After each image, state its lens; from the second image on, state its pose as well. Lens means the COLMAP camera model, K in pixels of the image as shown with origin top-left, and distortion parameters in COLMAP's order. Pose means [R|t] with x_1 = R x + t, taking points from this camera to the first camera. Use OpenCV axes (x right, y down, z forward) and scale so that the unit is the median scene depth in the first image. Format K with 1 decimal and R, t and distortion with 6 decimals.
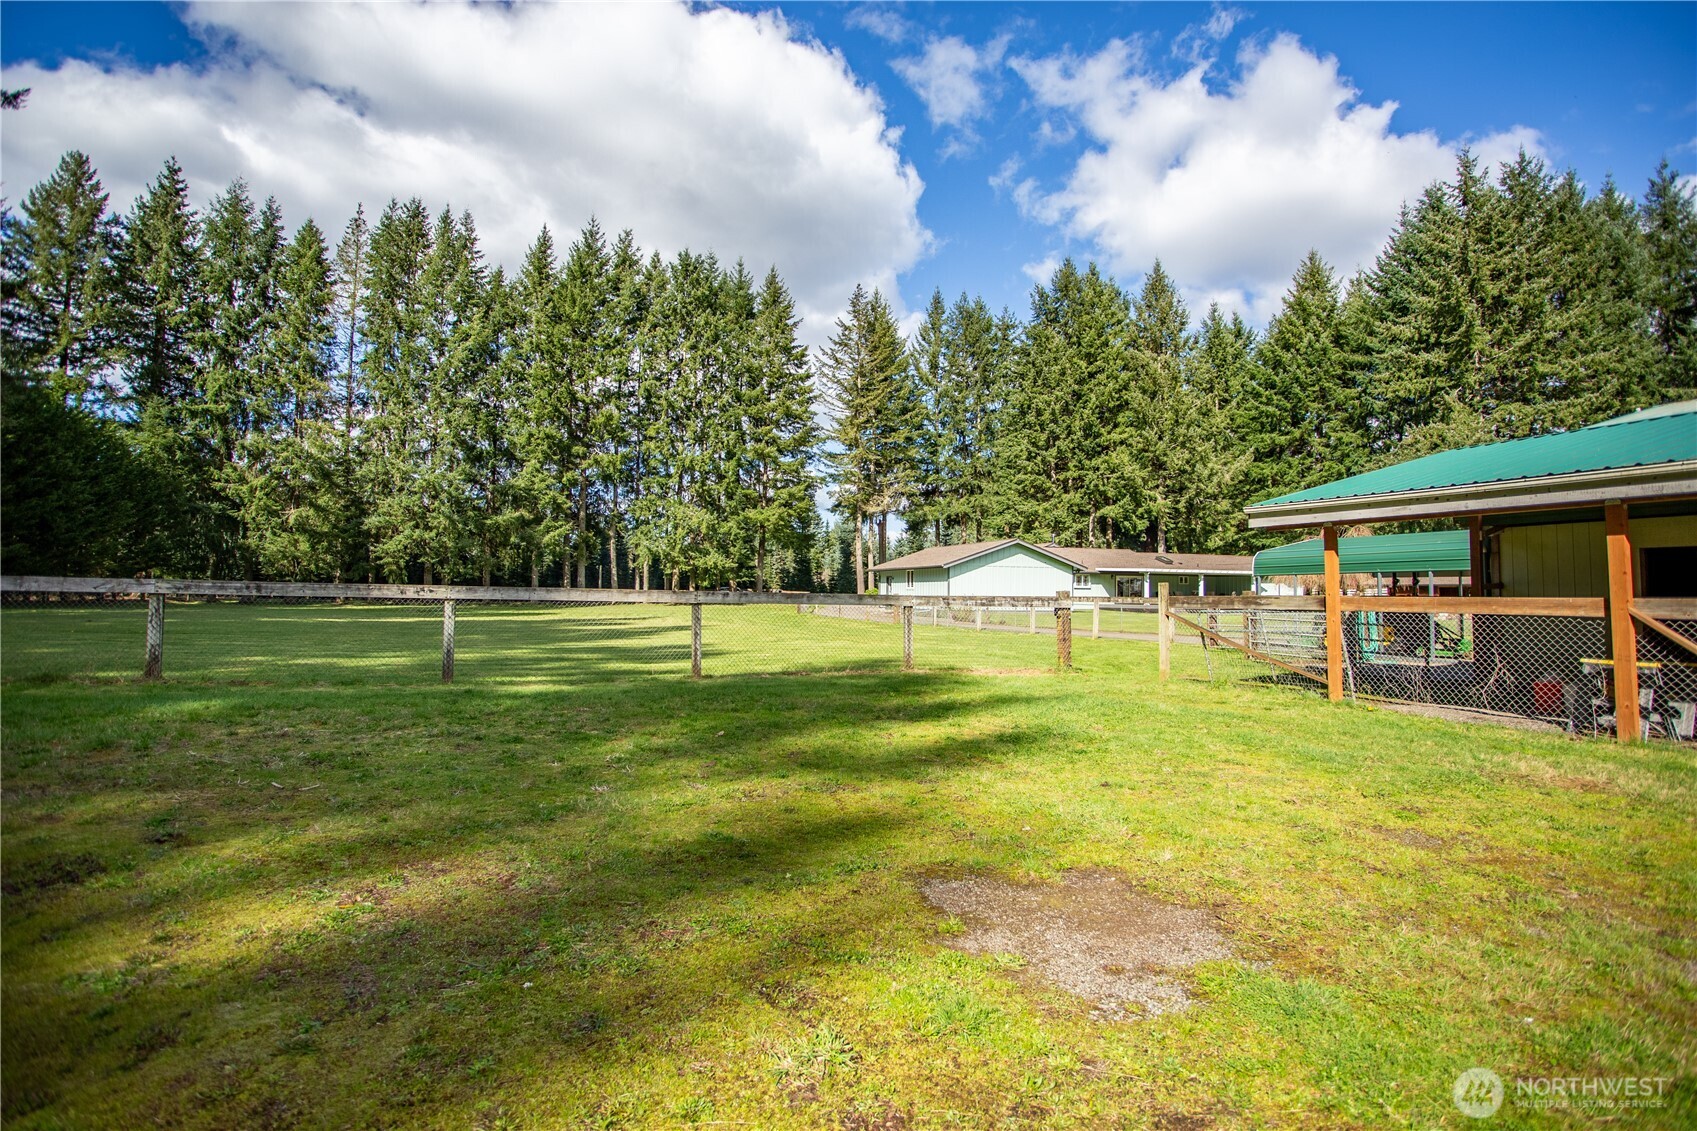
lens RADIAL K [[840.6, 0, 848.8], [0, 840.6, 548.3], [0, 0, 1]] dist [-0.071029, 0.036470]
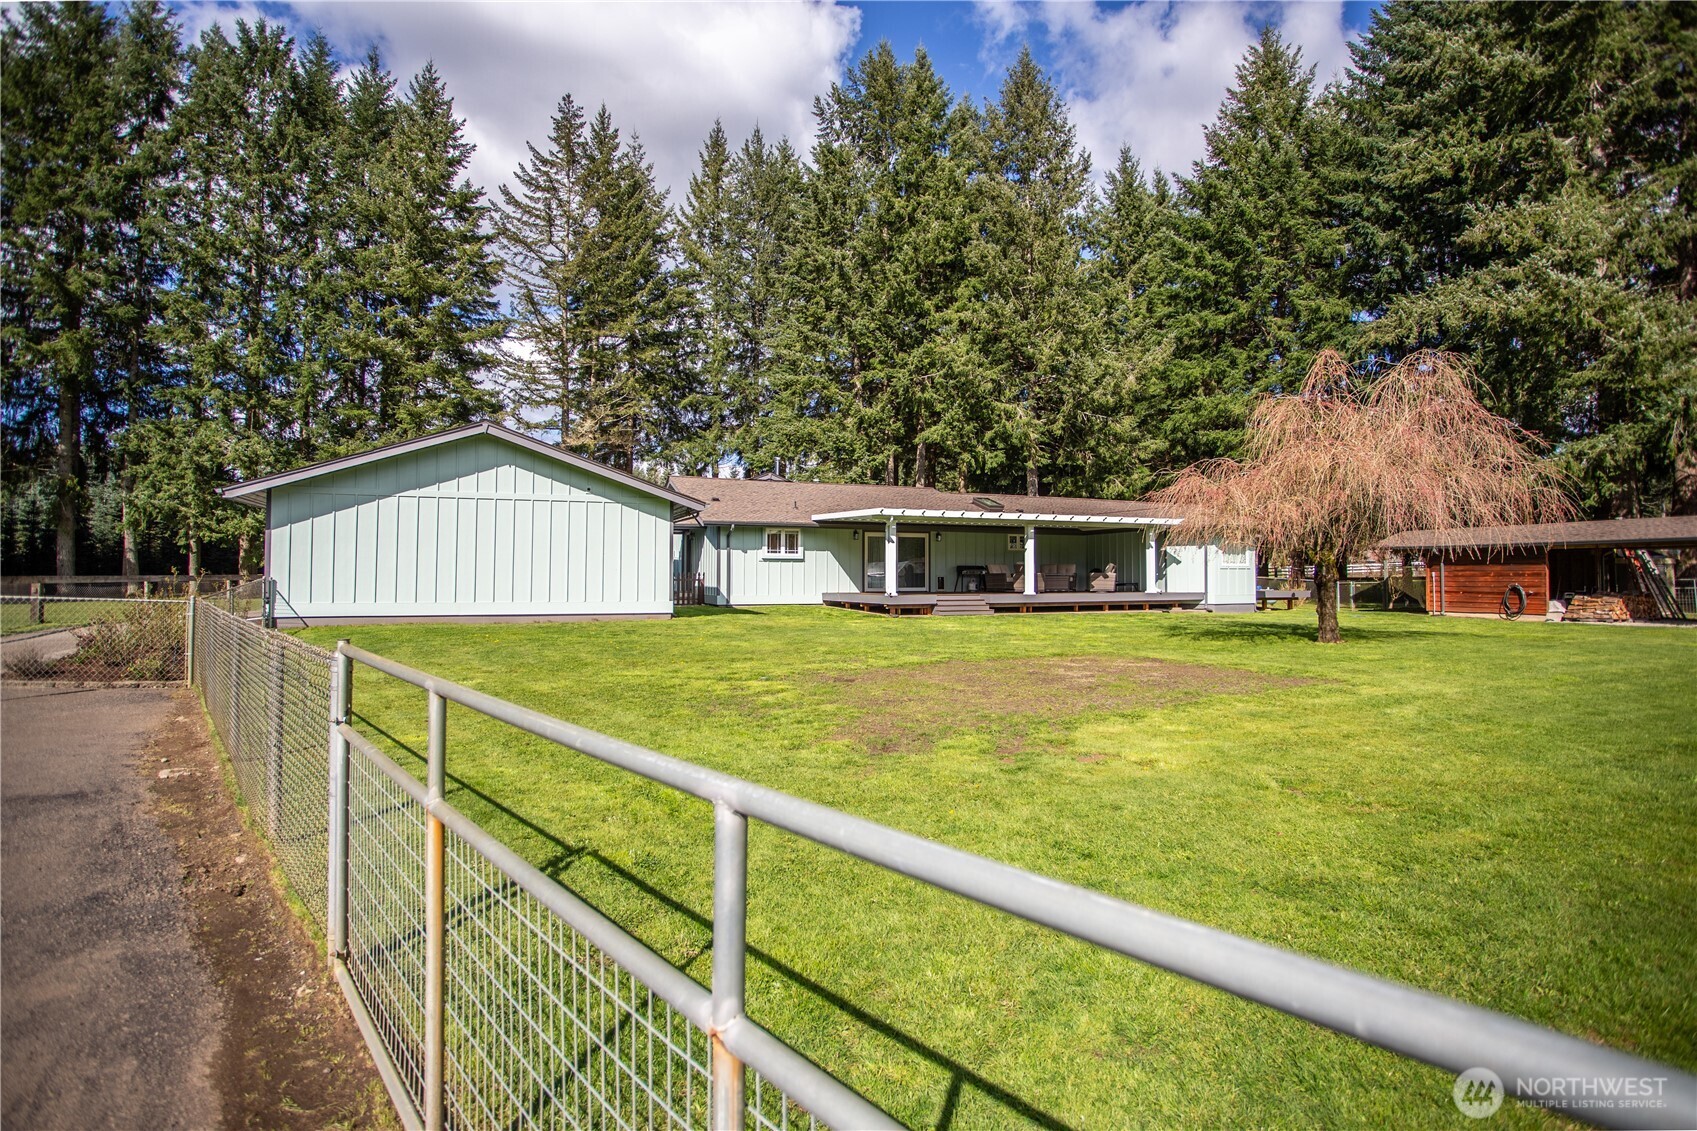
lens RADIAL K [[840.6, 0, 848.8], [0, 840.6, 548.3], [0, 0, 1]] dist [-0.071029, 0.036470]
pose [[0.998942, -0.009679, 0.044965, 0.217706], [0.008816, 0.999774, 0.019362, 0.024163], [-0.045142, -0.018945, 0.998801, 0.391687]]
